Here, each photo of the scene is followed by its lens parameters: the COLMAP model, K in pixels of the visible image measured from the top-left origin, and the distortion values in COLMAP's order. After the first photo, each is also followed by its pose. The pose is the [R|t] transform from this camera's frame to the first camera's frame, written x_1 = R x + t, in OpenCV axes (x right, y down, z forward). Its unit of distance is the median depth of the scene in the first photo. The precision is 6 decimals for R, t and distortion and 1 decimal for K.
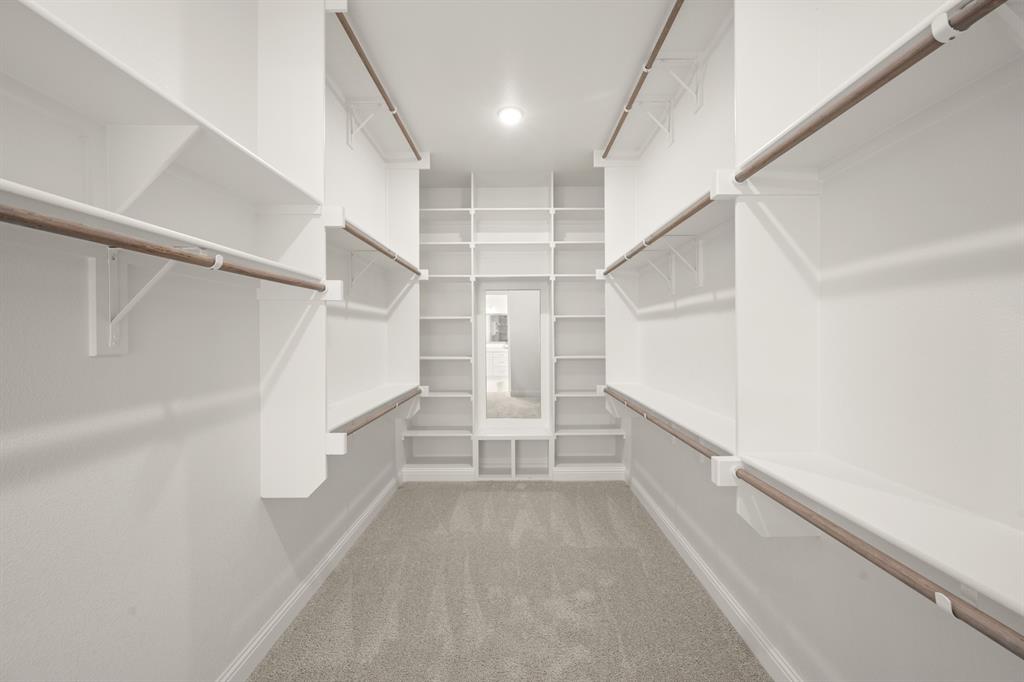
lens RADIAL K [[403.5, 0, 513.8], [0, 403.5, 338.6], [0, 0, 1]] dist [0.000726, -0.000084]
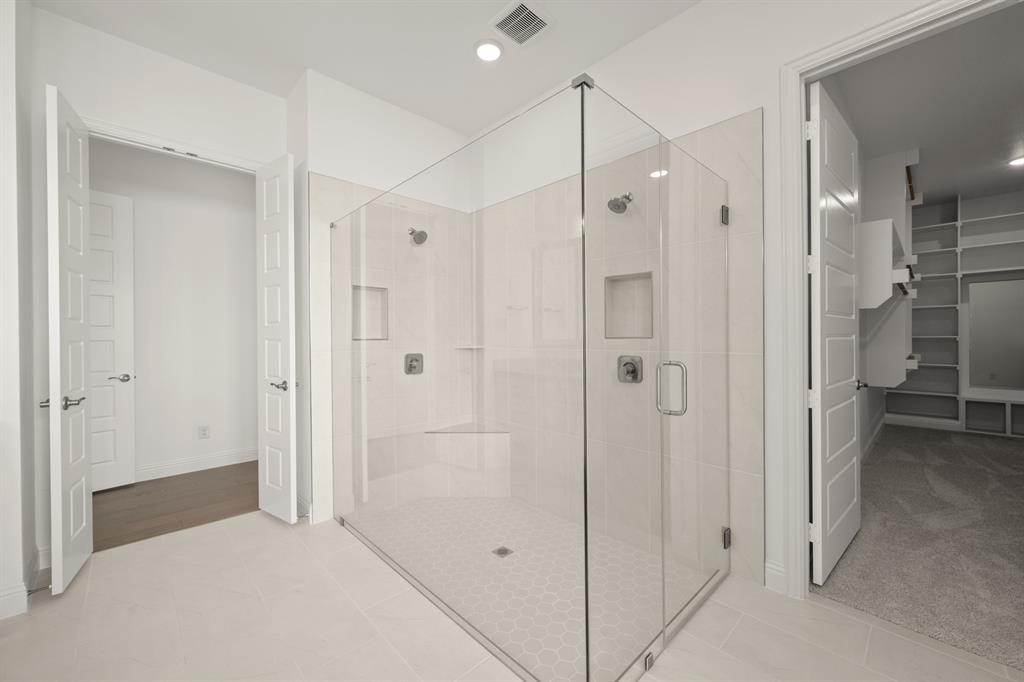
lens RADIAL K [[403.5, 0, 513.8], [0, 403.5, 338.6], [0, 0, 1]] dist [0.000726, -0.000084]
pose [[0.701788, 0.002421, -0.712382, -0.182973], [-0.002549, 0.999996, 0.000887, 0.056823], [0.712381, 0.001194, 0.701792, -0.937347]]
